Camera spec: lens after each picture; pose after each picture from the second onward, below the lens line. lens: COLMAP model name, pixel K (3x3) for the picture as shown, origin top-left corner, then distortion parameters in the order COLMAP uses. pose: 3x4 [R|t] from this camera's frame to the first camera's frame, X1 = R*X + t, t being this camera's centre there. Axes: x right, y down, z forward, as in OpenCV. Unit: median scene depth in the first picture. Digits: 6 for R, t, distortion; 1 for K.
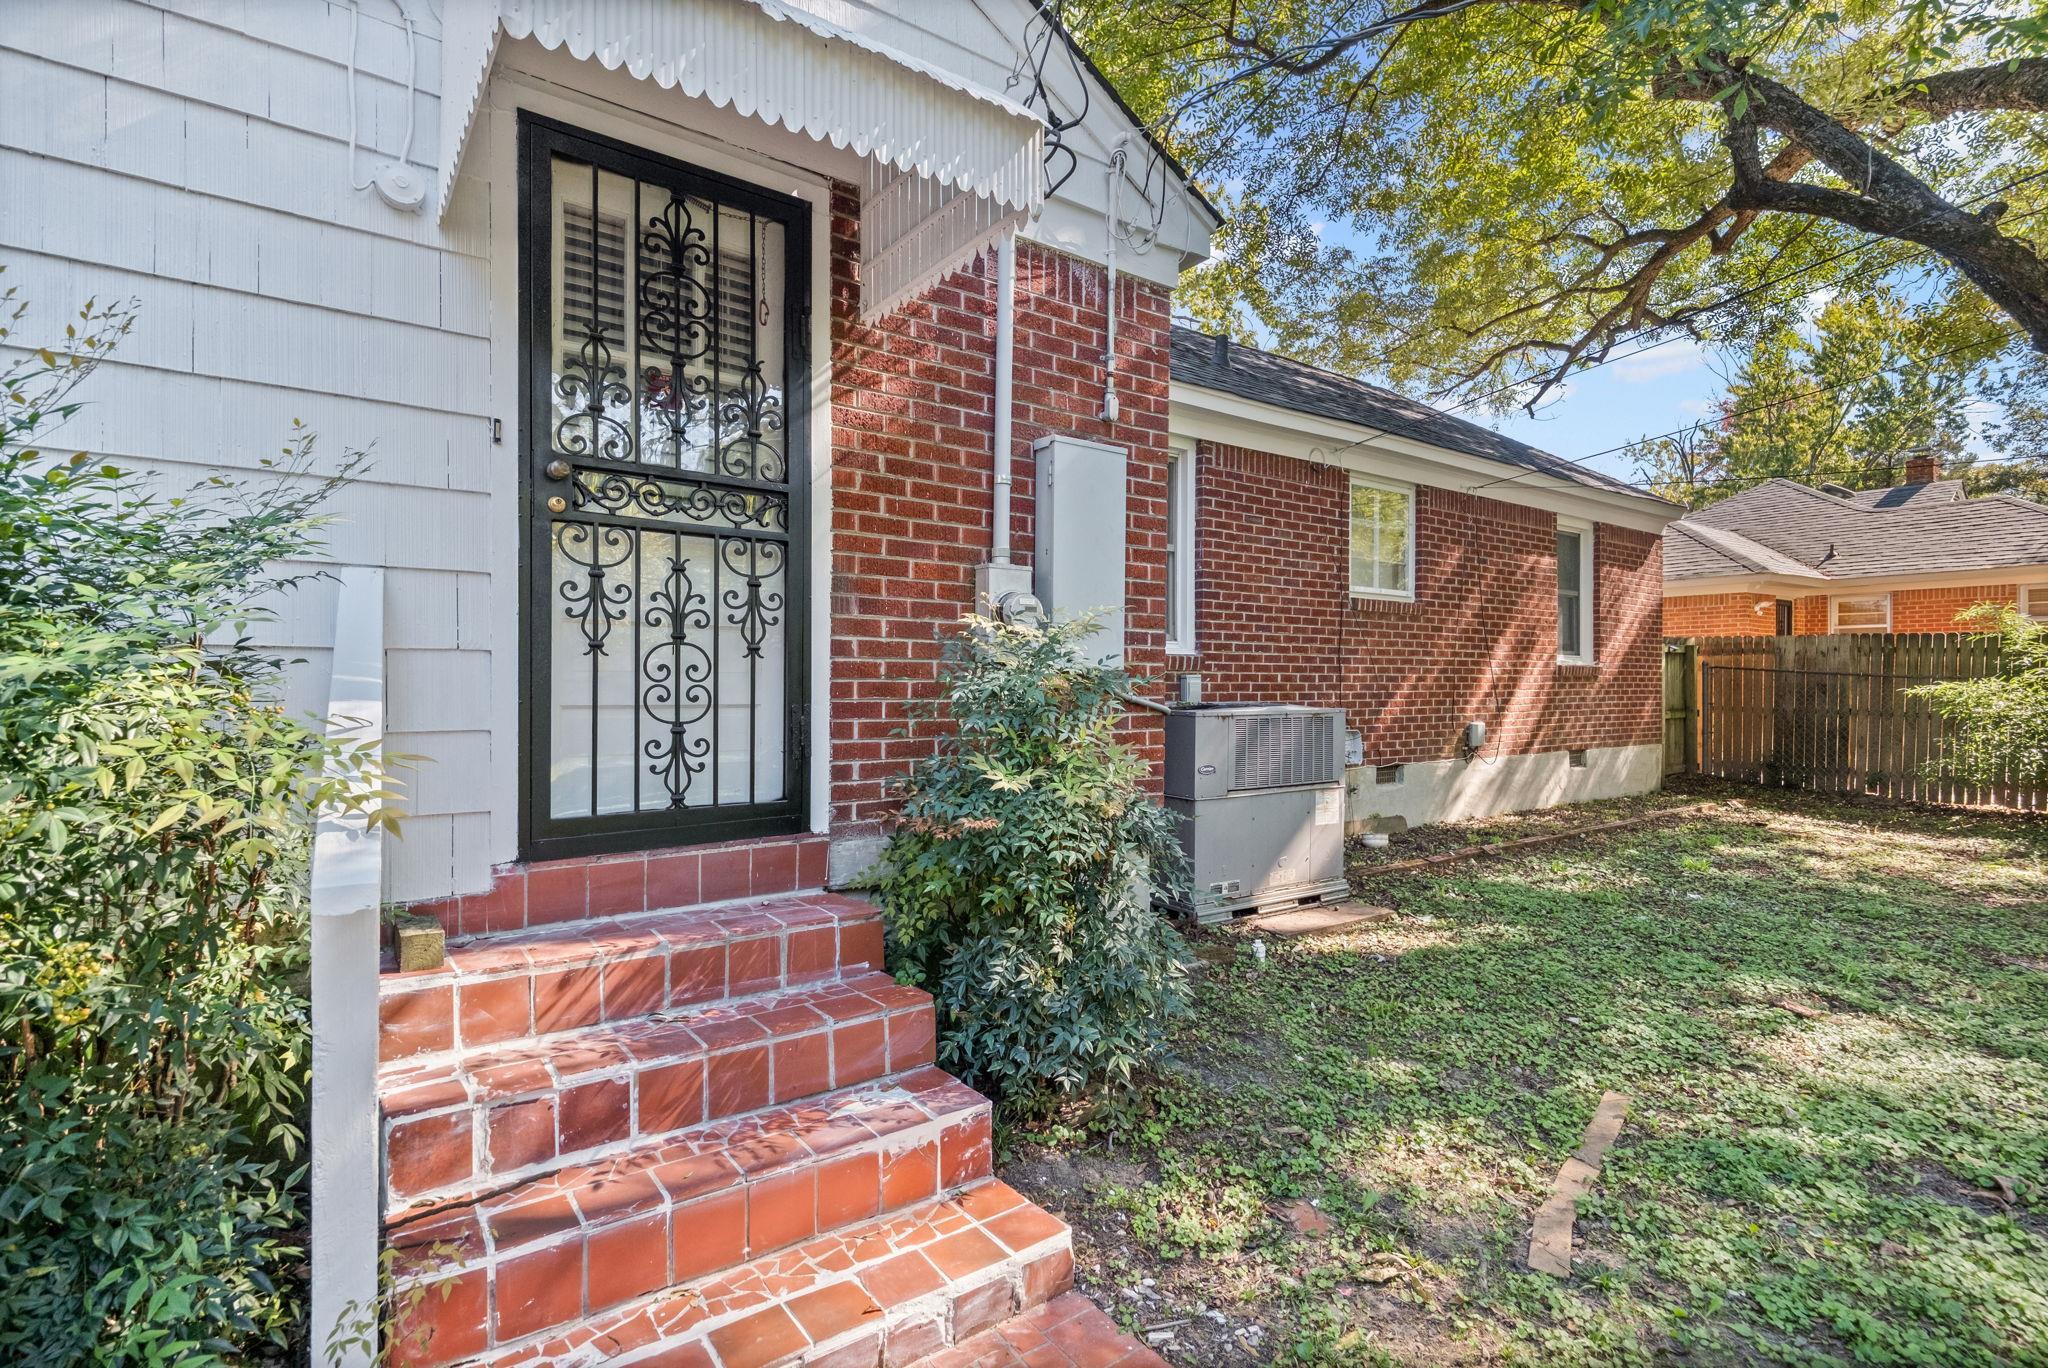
lens RADIAL K [[1007.4, 0, 1024.0], [0, 1007.4, 684.0], [0, 0, 1]] dist [0.015599, -0.000752]
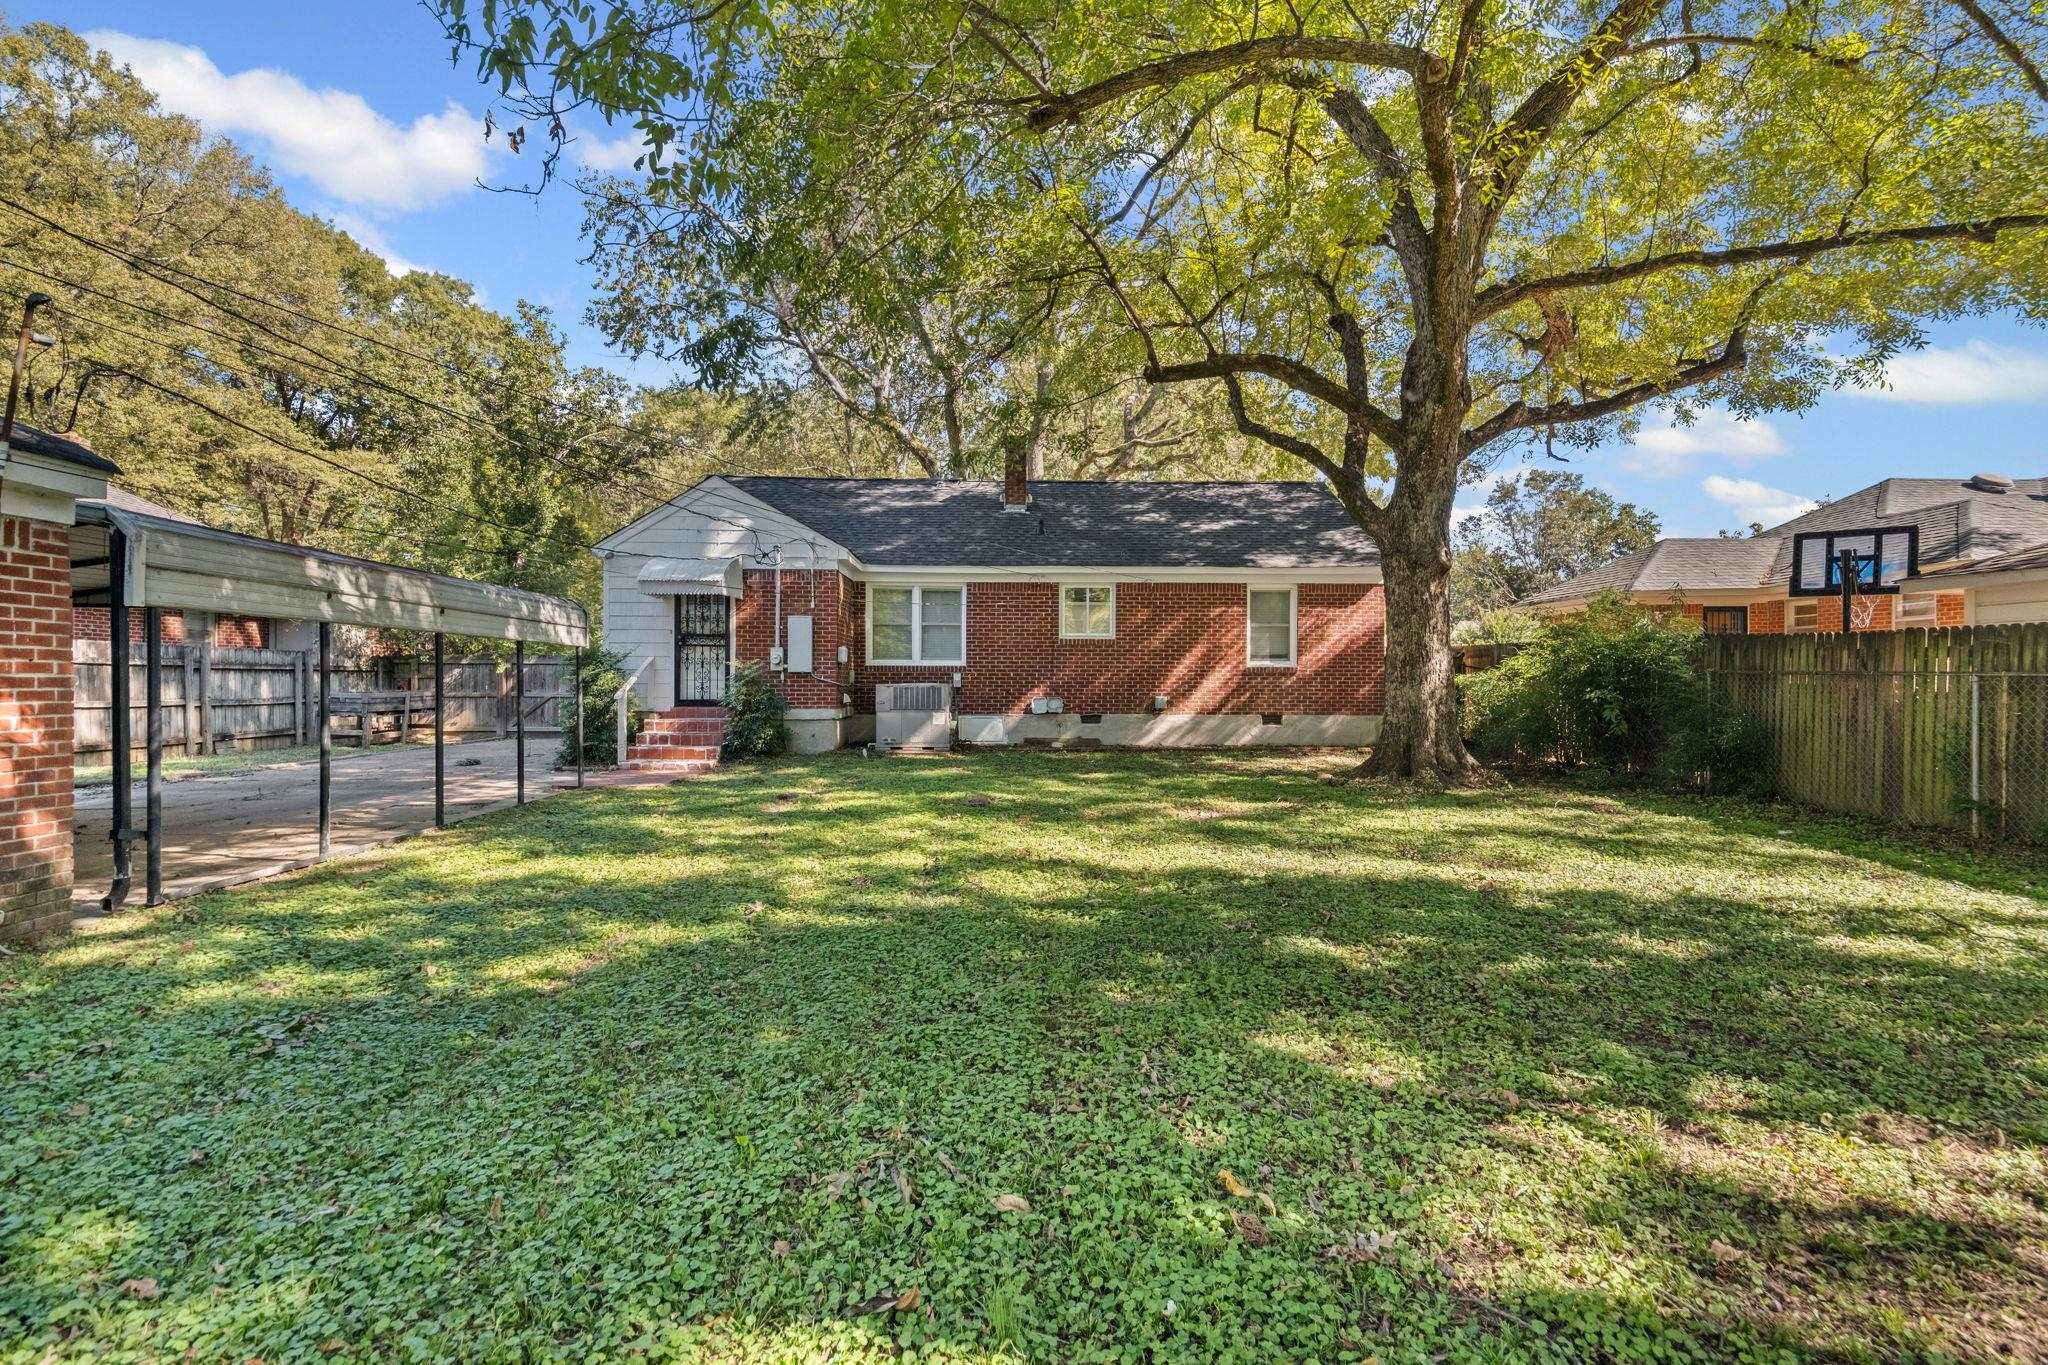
lens RADIAL K [[1007.4, 0, 1024.0], [0, 1007.4, 682.5], [0, 0, 1]] dist [0.015599, -0.000752]
pose [[0.805552, -0.004156, -0.592510, 1.502932], [-0.001555, 0.999957, -0.009128, 0.030921], [0.592523, 0.008274, 0.805511, -0.815840]]
